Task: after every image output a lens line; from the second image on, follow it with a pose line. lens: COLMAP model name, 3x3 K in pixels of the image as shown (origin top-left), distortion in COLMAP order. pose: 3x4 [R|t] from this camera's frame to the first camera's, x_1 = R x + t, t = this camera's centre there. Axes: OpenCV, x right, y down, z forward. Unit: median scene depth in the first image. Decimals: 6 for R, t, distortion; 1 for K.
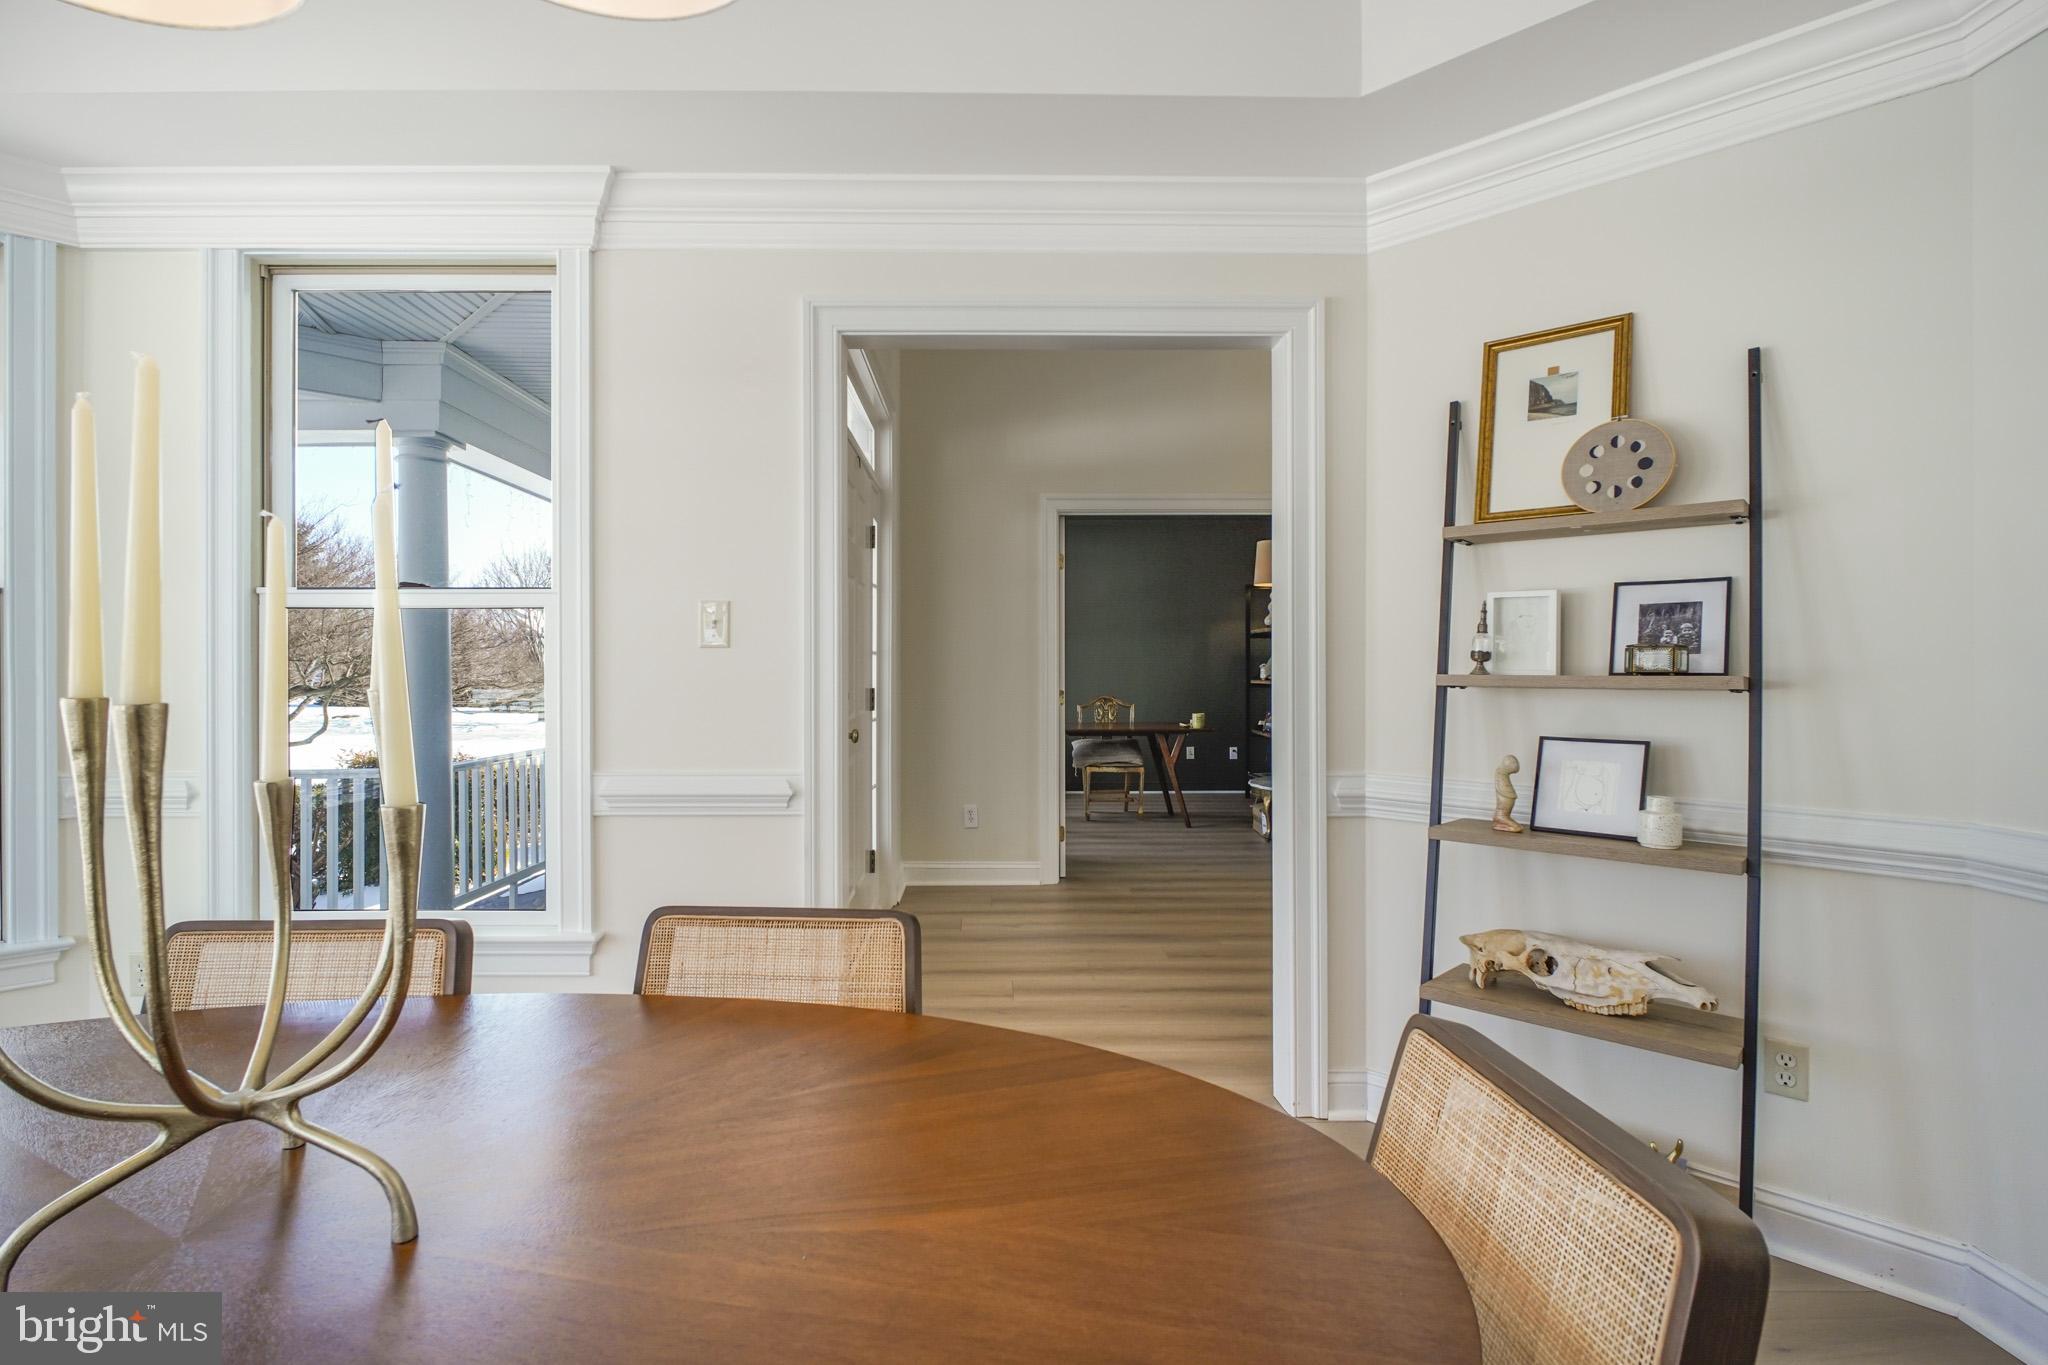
lens RADIAL K [[987.2, 0, 1020.9], [0, 987.2, 666.3], [0, 0, 1]] dist [-0.023187, 0.000050]
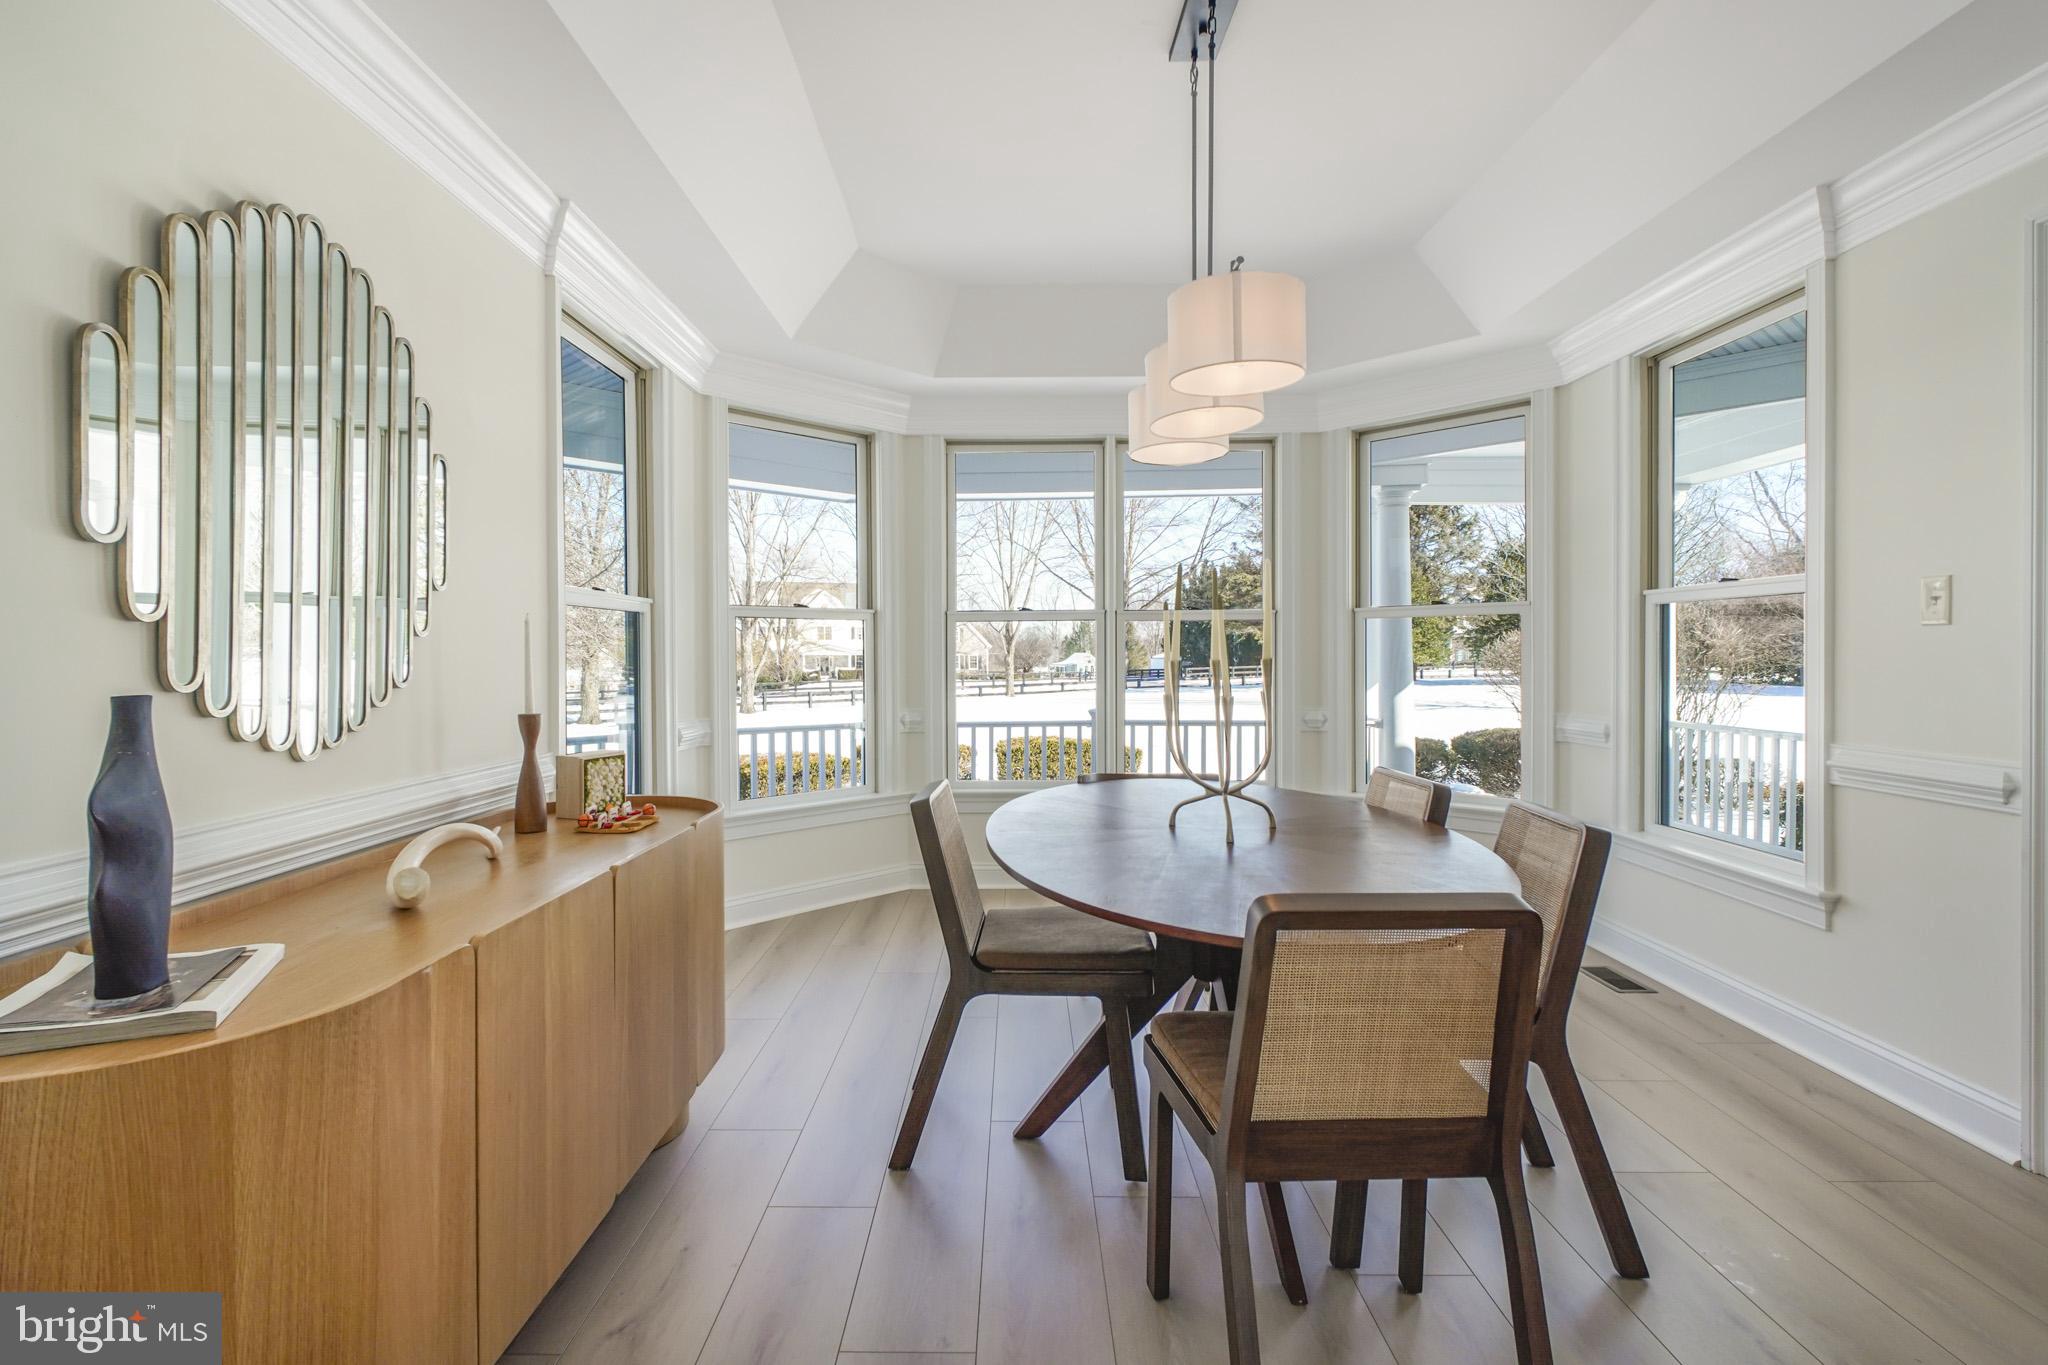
lens RADIAL K [[987.2, 0, 1025.9], [0, 987.2, 667.1], [0, 0, 1]] dist [-0.023187, 0.000050]
pose [[-0.007823, 0.014517, -0.999864, 0.641050], [-0.004076, 0.999886, 0.014549, 0.011615], [0.999961, 0.004190, -0.007763, 0.123165]]
